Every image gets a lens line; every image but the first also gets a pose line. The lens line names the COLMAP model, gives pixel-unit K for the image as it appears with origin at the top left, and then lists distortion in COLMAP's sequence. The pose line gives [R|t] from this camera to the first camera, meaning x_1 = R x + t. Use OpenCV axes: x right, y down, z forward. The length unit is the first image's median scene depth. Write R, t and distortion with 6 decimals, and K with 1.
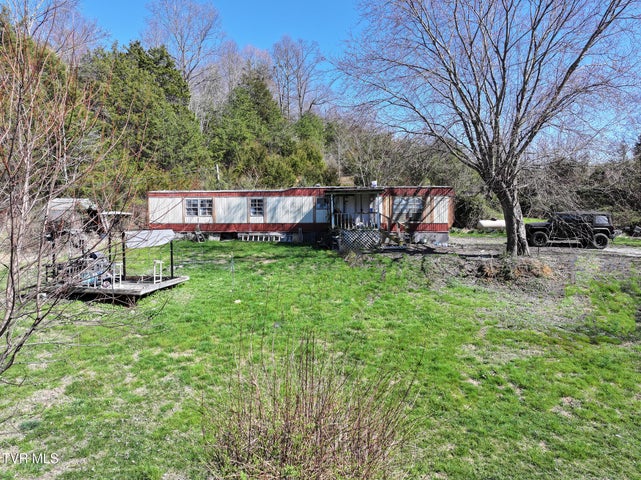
lens RADIAL K [[452.1, 0, 322.3], [0, 452.1, 240.1], [0, 0, 1]] dist [0.005686, 0.015762]
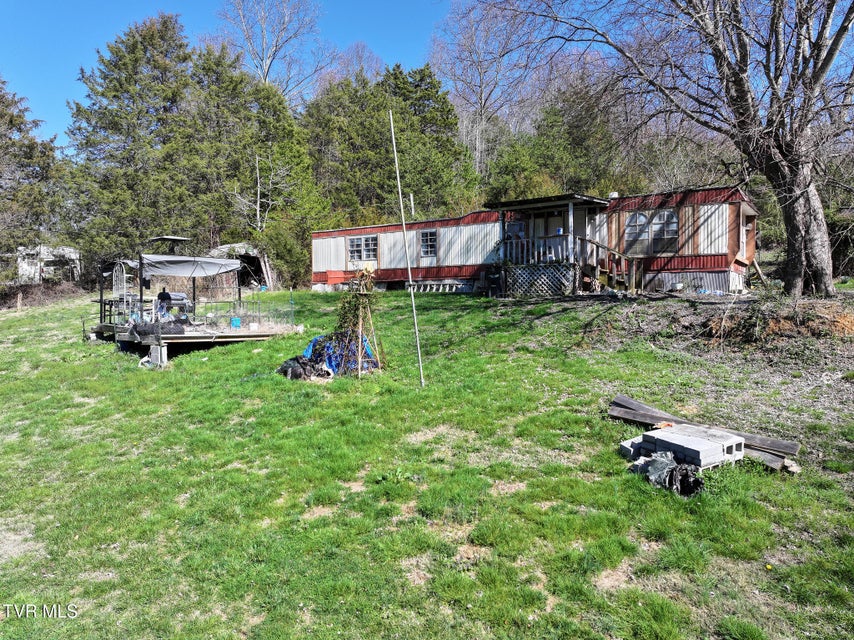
lens RADIAL K [[602.4, 0, 425.5], [0, 602.4, 317.7], [0, 0, 1]] dist [0.005686, 0.015762]
pose [[0.874309, 0.011313, -0.485238, 0.299227], [-0.024688, 0.999471, -0.021181, 0.059953], [0.484742, 0.030498, 0.874126, 0.194418]]
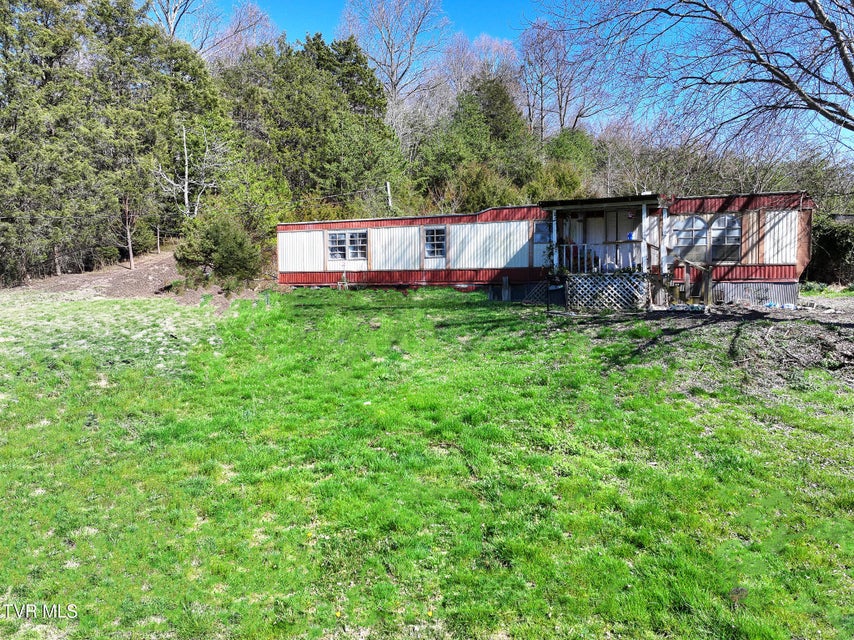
lens RADIAL K [[602.4, 0, 425.8], [0, 602.4, 320.1], [0, 0, 1]] dist [0.005686, 0.015762]
pose [[0.959133, 0.014669, -0.282574, 0.070637], [-0.014429, 0.999892, 0.002929, 0.027631], [0.282586, 0.001268, 0.959241, 0.230070]]
